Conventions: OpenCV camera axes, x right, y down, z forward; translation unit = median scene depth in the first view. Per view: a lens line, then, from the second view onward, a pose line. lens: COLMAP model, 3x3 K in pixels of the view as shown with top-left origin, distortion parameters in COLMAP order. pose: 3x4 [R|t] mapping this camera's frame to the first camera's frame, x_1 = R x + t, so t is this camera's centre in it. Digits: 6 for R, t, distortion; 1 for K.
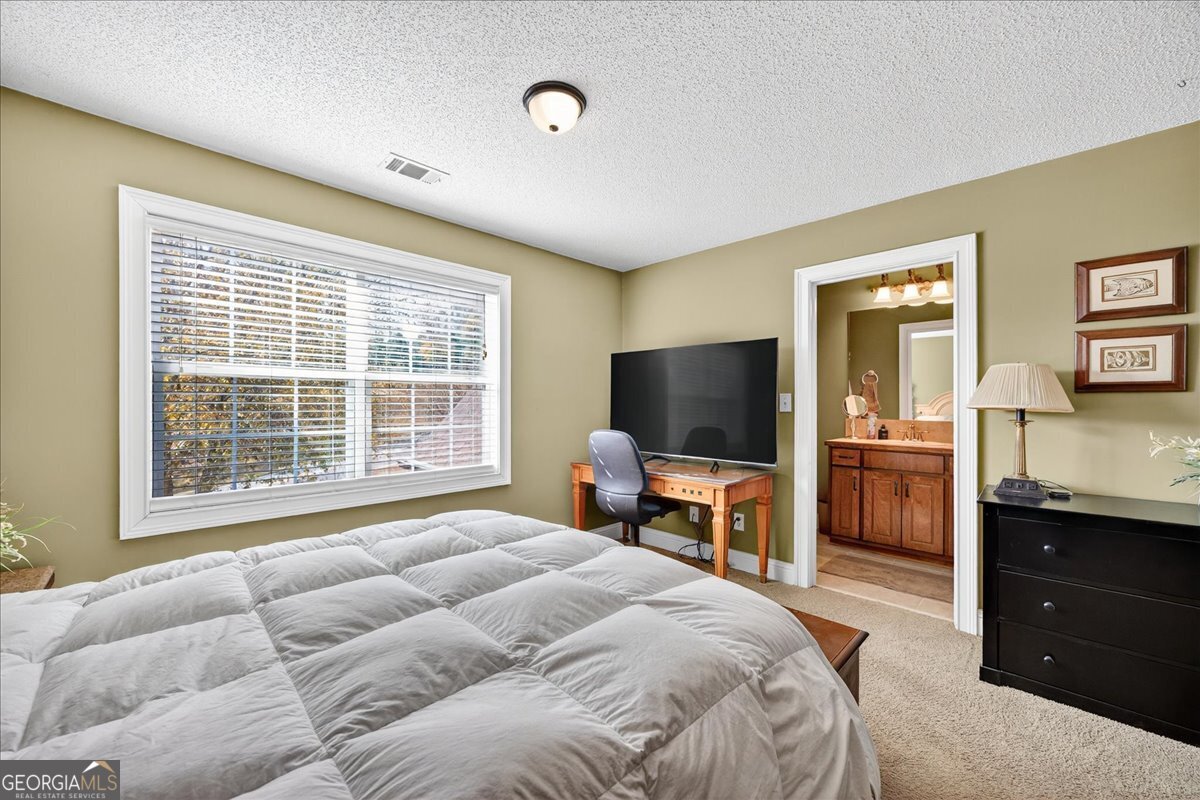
lens RADIAL K [[466.9, 0, 599.9], [0, 466.9, 402.2], [0, 0, 1]] dist [0.000277, 0.000012]
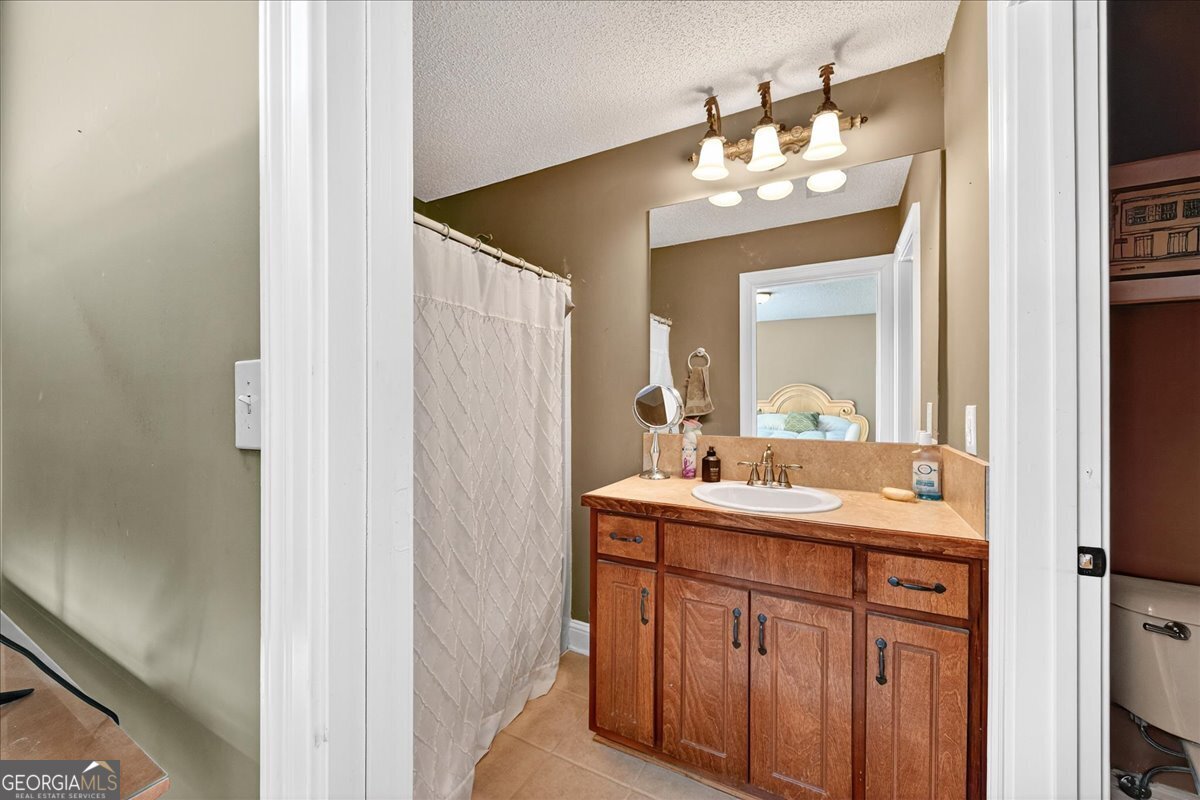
lens RADIAL K [[466.9, 0, 597.3], [0, 466.9, 400.1], [0, 0, 1]] dist [0.000277, 0.000012]
pose [[0.960382, 0.000799, 0.278687, 0.390220], [-0.003142, 0.999963, 0.007962, -0.002201], [-0.278670, -0.008522, 0.960349, 0.621796]]
